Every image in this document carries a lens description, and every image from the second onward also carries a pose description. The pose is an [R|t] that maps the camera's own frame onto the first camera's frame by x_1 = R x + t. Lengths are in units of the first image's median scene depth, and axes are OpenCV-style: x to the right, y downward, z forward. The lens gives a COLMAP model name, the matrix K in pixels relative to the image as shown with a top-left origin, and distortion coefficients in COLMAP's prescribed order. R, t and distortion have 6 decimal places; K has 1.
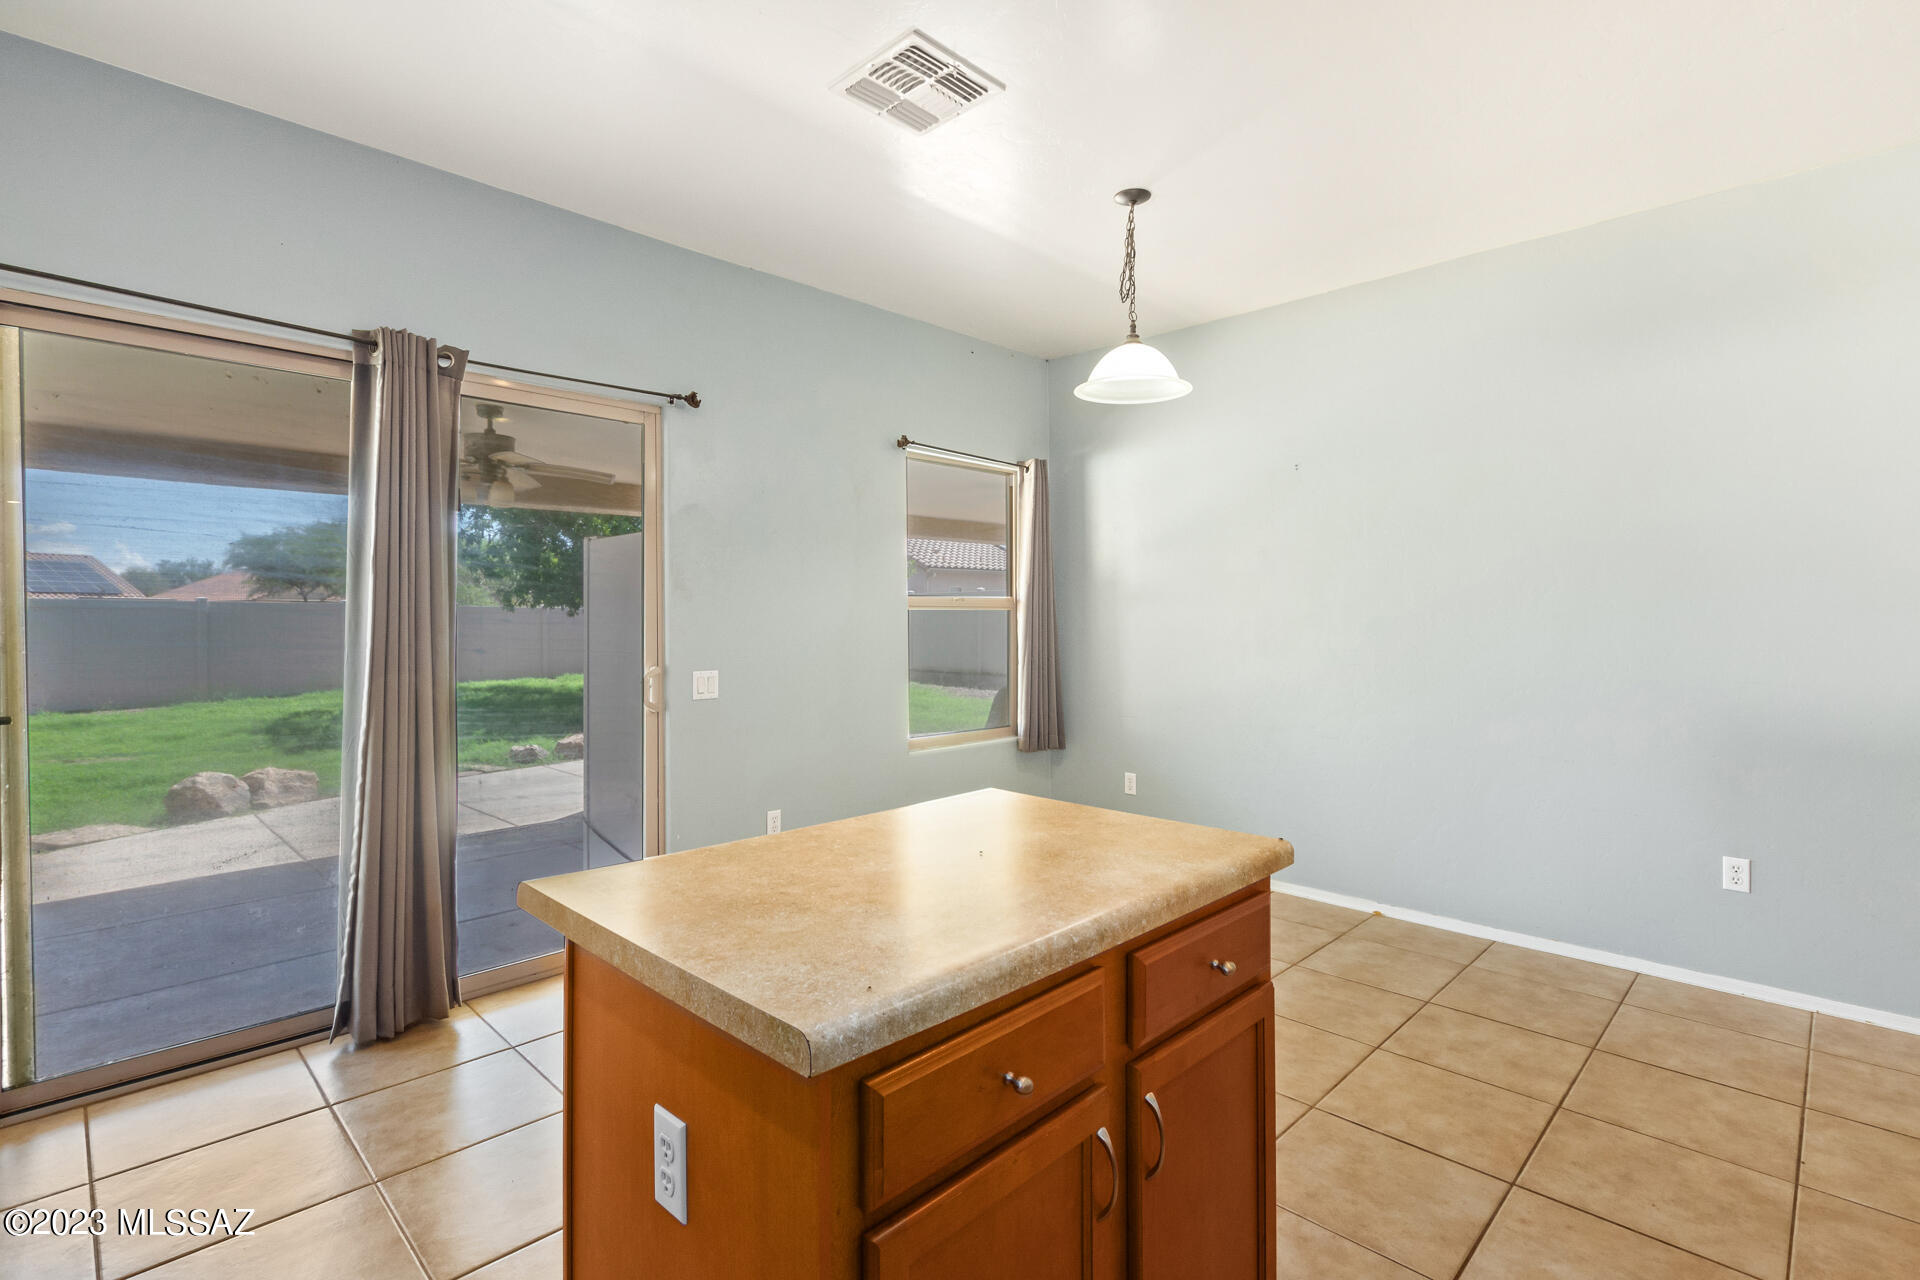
lens RADIAL K [[895.3, 0, 975.4], [0, 895.3, 628.2], [0, 0, 1]] dist [0.005885, -0.001161]
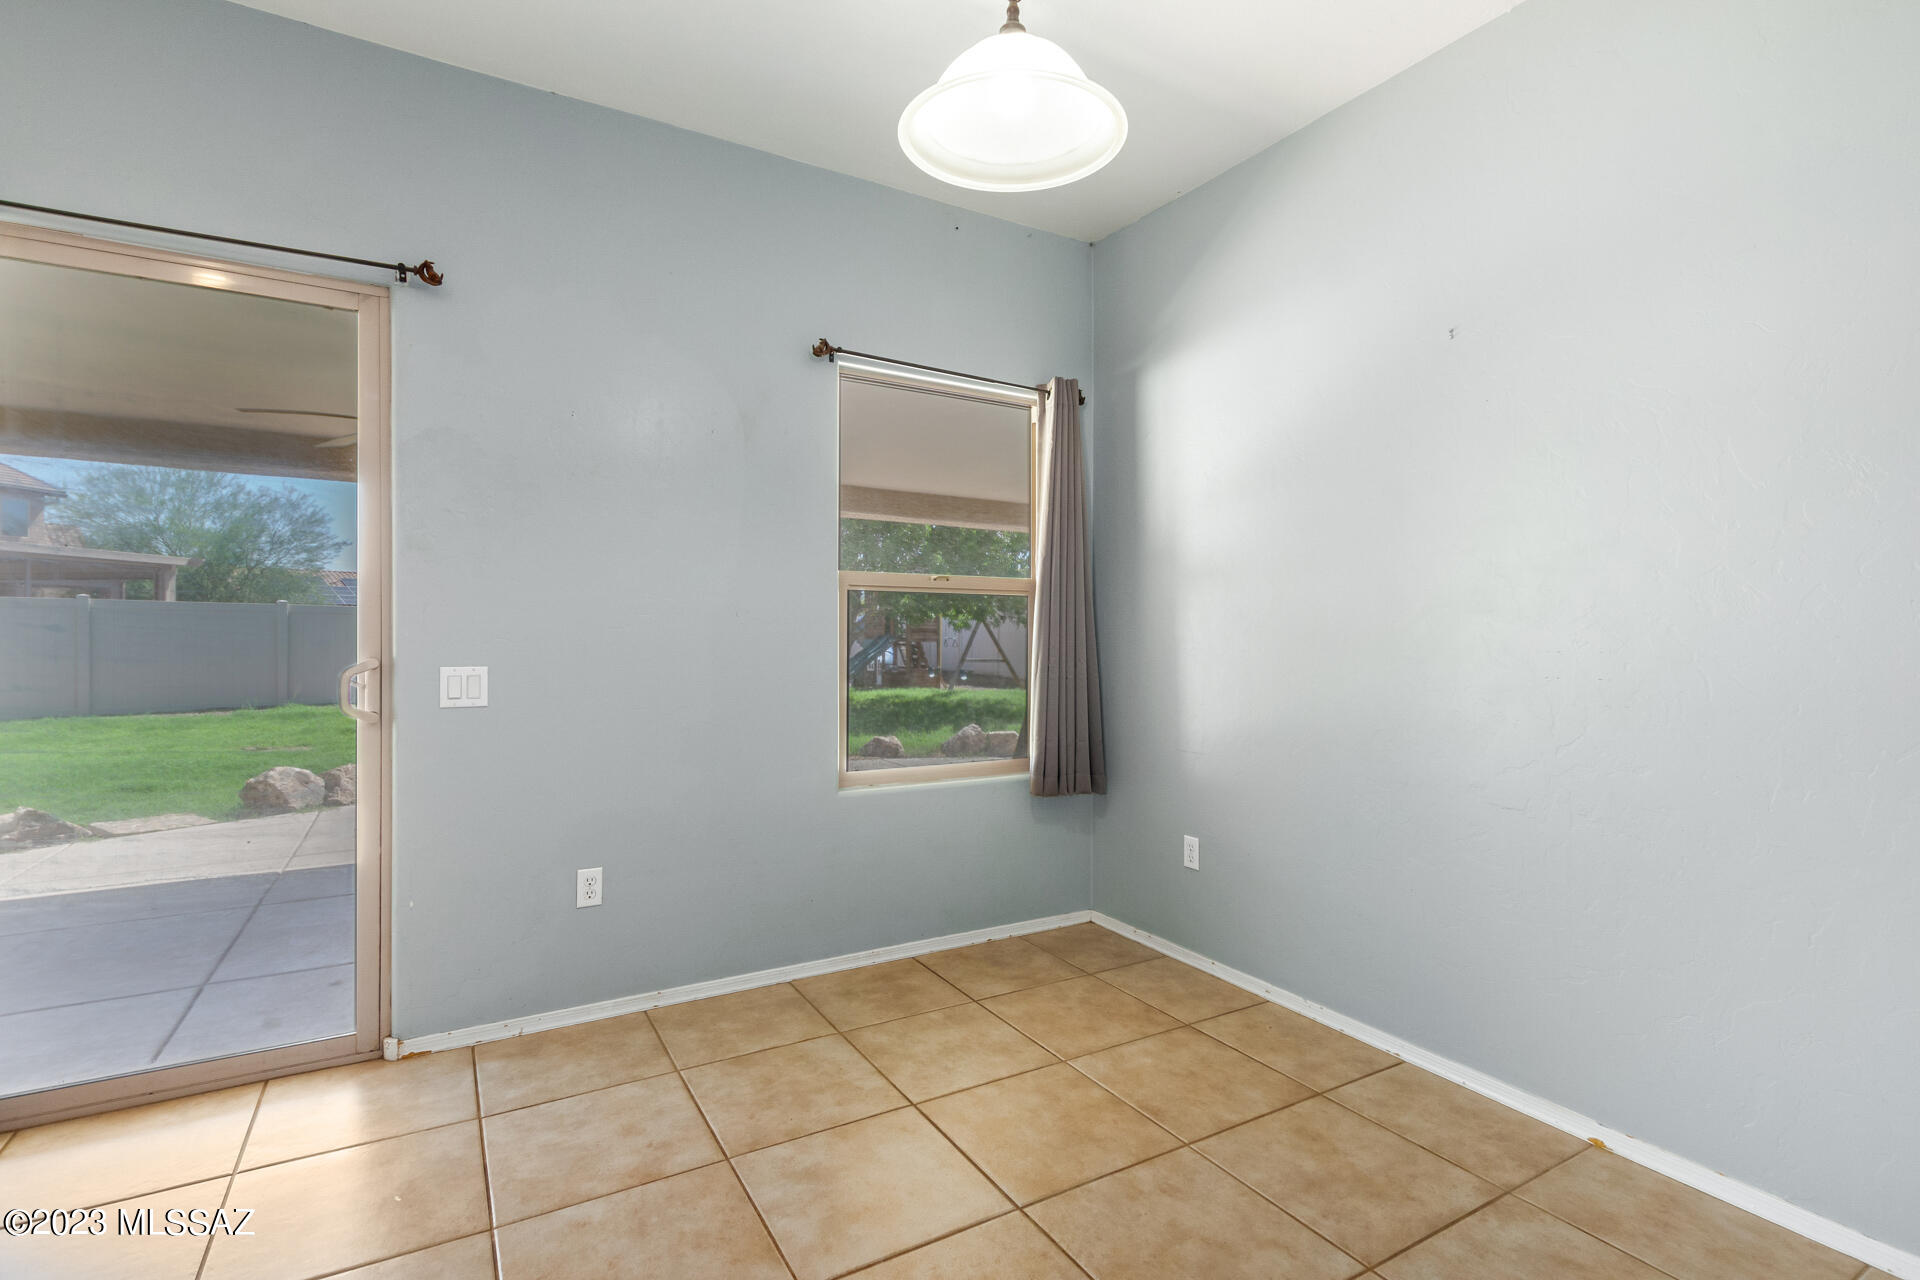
lens RADIAL K [[895.3, 0, 948.4], [0, 895.3, 638.0], [0, 0, 1]] dist [0.005885, -0.001161]
pose [[0.961467, 0.006608, -0.274841, 0.181618], [-0.008126, 0.999957, -0.004384, 0.018224], [0.274800, 0.006449, 0.961480, 0.308412]]
